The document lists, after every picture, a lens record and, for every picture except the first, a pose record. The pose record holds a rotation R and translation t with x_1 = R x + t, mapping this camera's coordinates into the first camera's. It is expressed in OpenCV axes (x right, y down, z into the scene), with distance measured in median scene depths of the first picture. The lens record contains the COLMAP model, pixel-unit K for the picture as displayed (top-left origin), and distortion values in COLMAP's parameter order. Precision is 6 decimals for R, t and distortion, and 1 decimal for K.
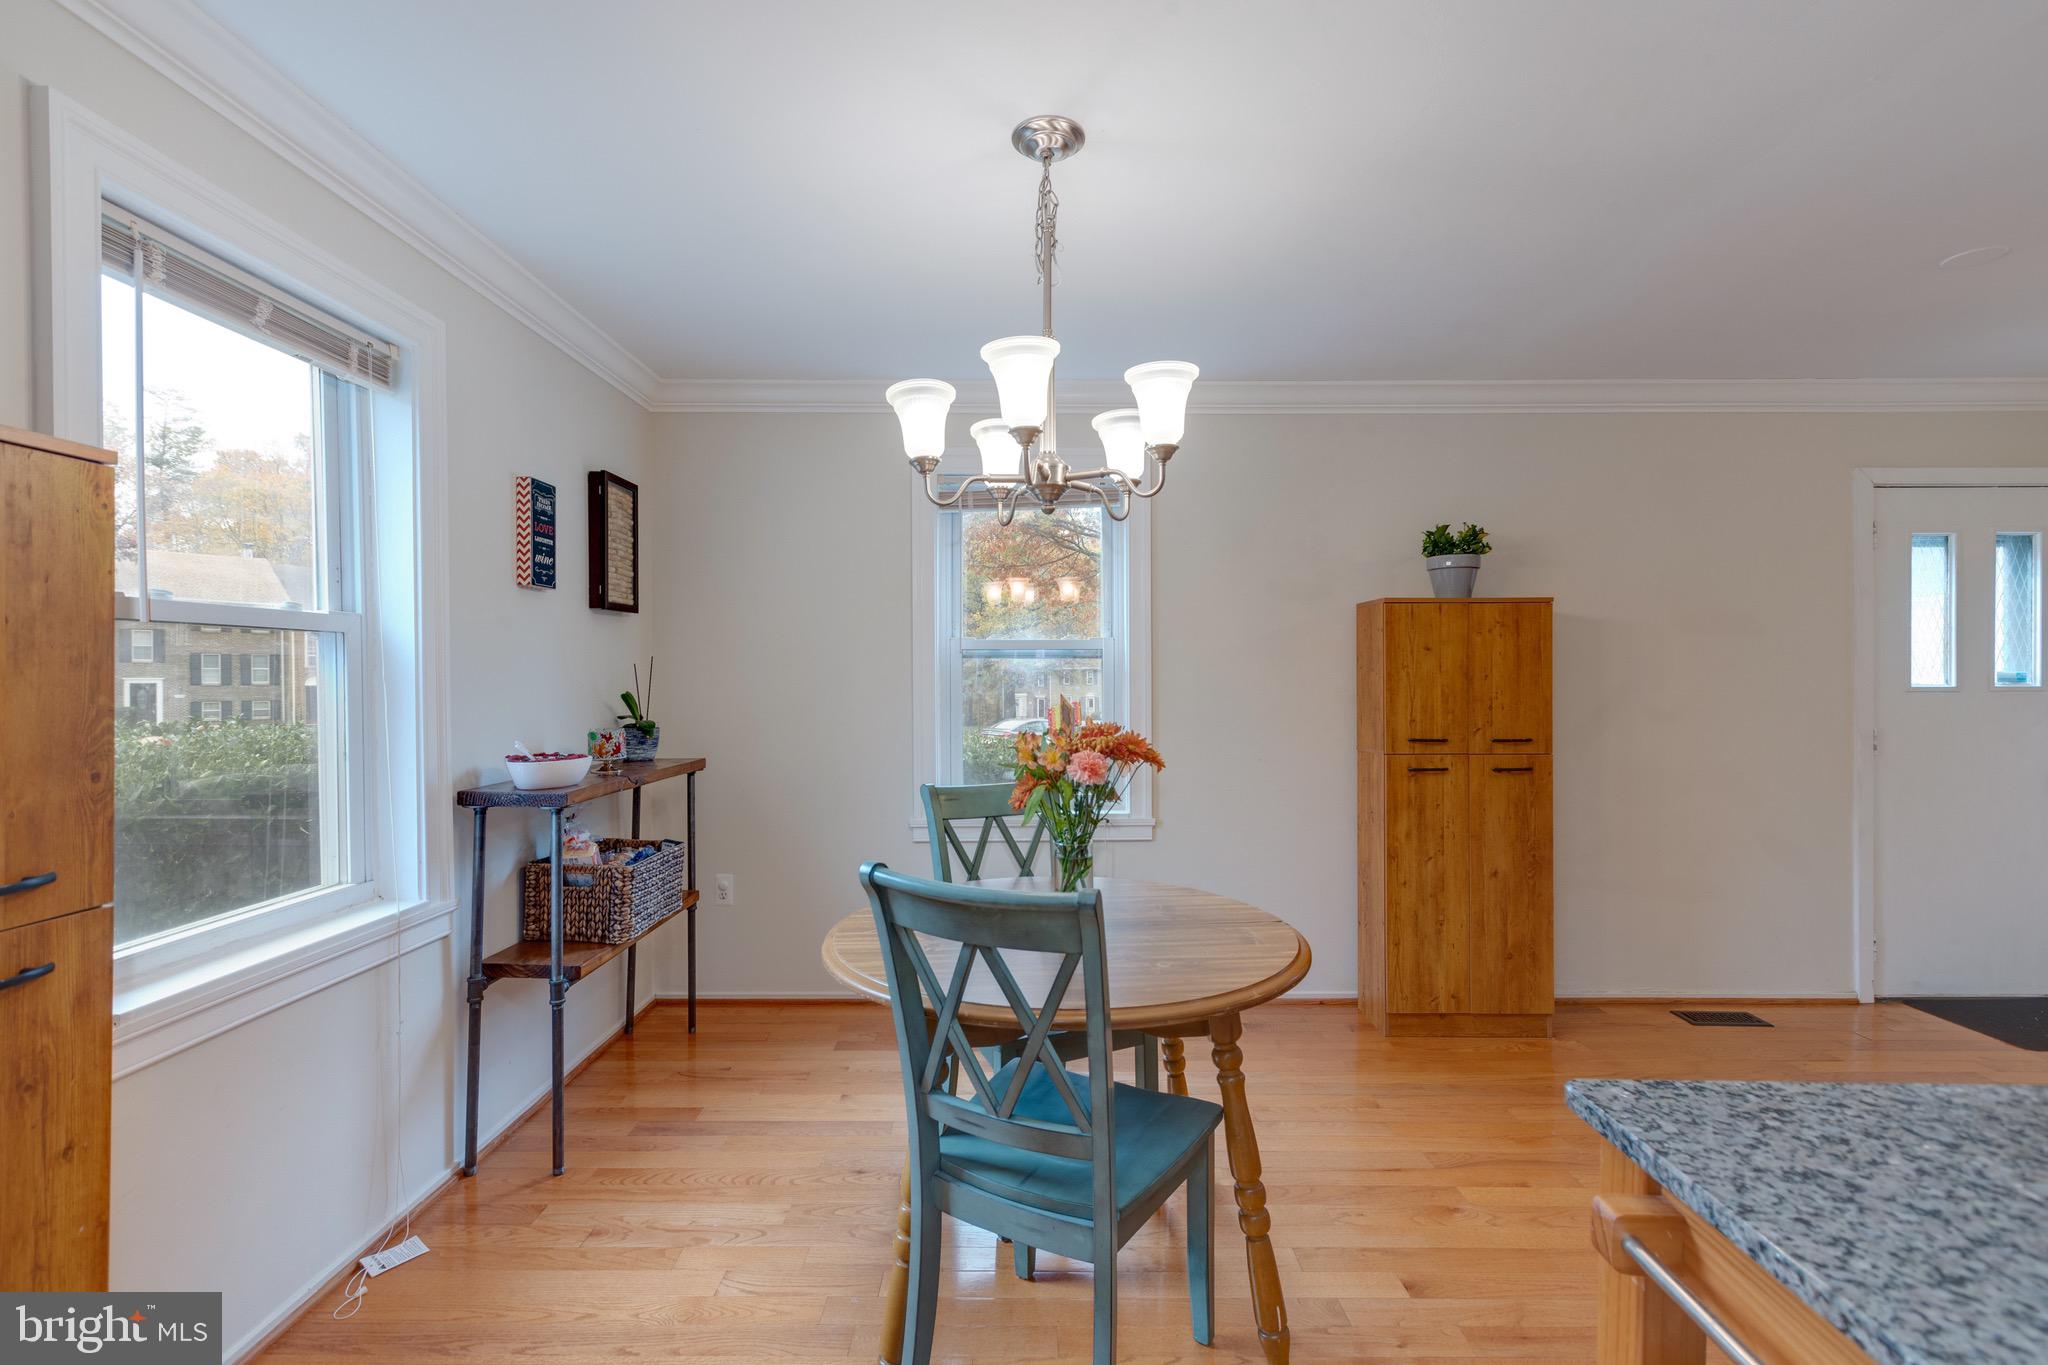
lens RADIAL K [[909.3, 0, 1030.3], [0, 909.3, 683.5], [0, 0, 1]] dist [0.001857, -0.002024]
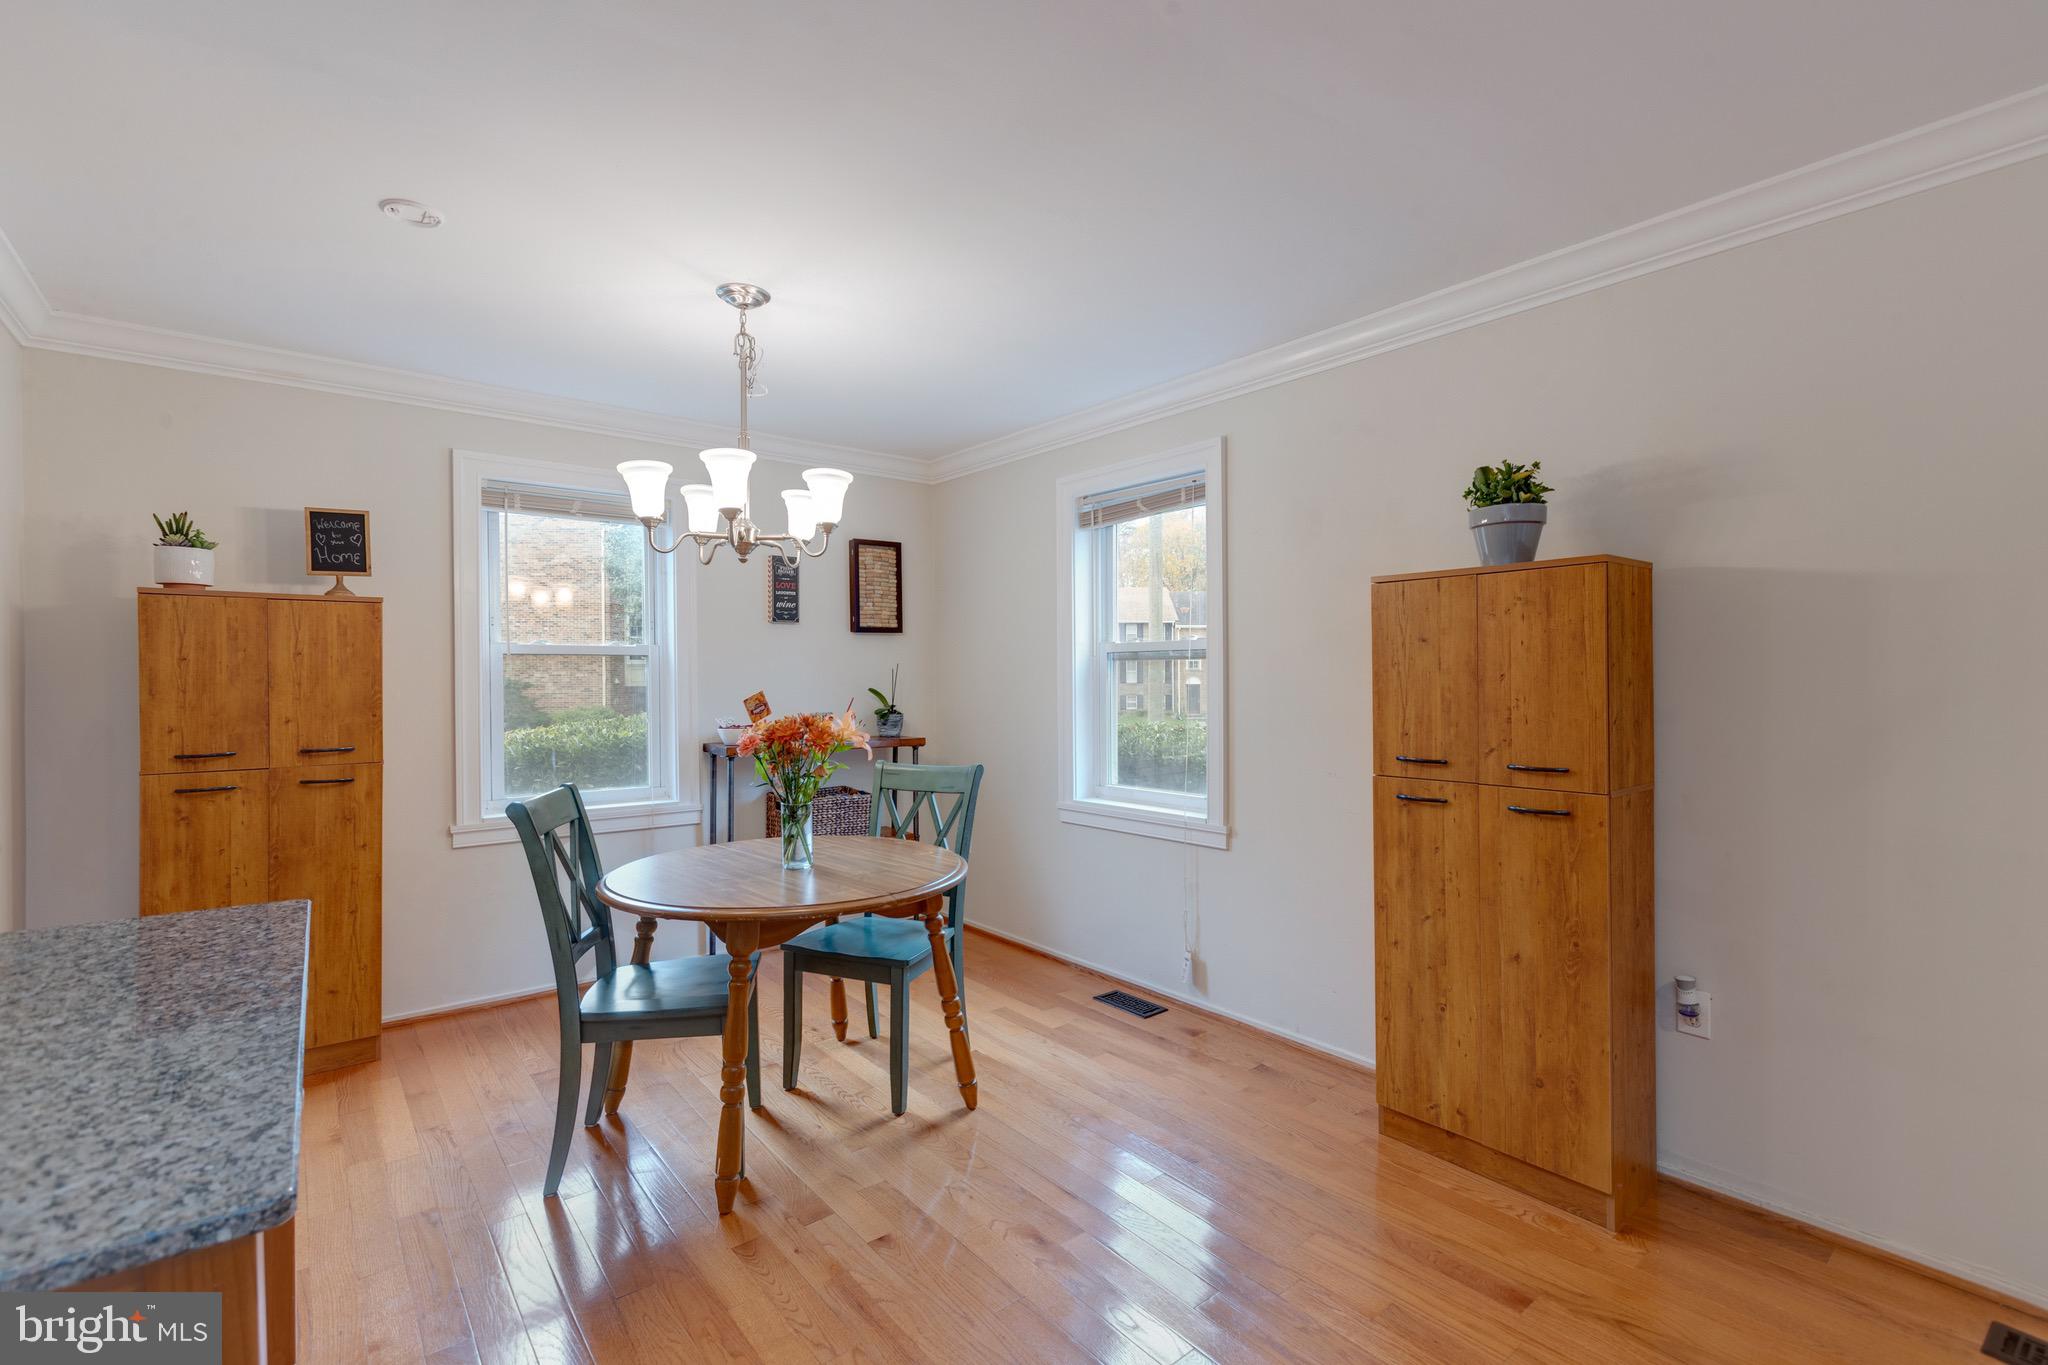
lens RADIAL K [[909.3, 0, 1029.9], [0, 909.3, 681.5], [0, 0, 1]] dist [0.001857, -0.002024]
pose [[0.633810, 0.002214, -0.773486, 0.814476], [-0.003083, 0.999995, 0.000336, -0.002710], [0.773483, 0.002171, 0.633814, 0.266458]]
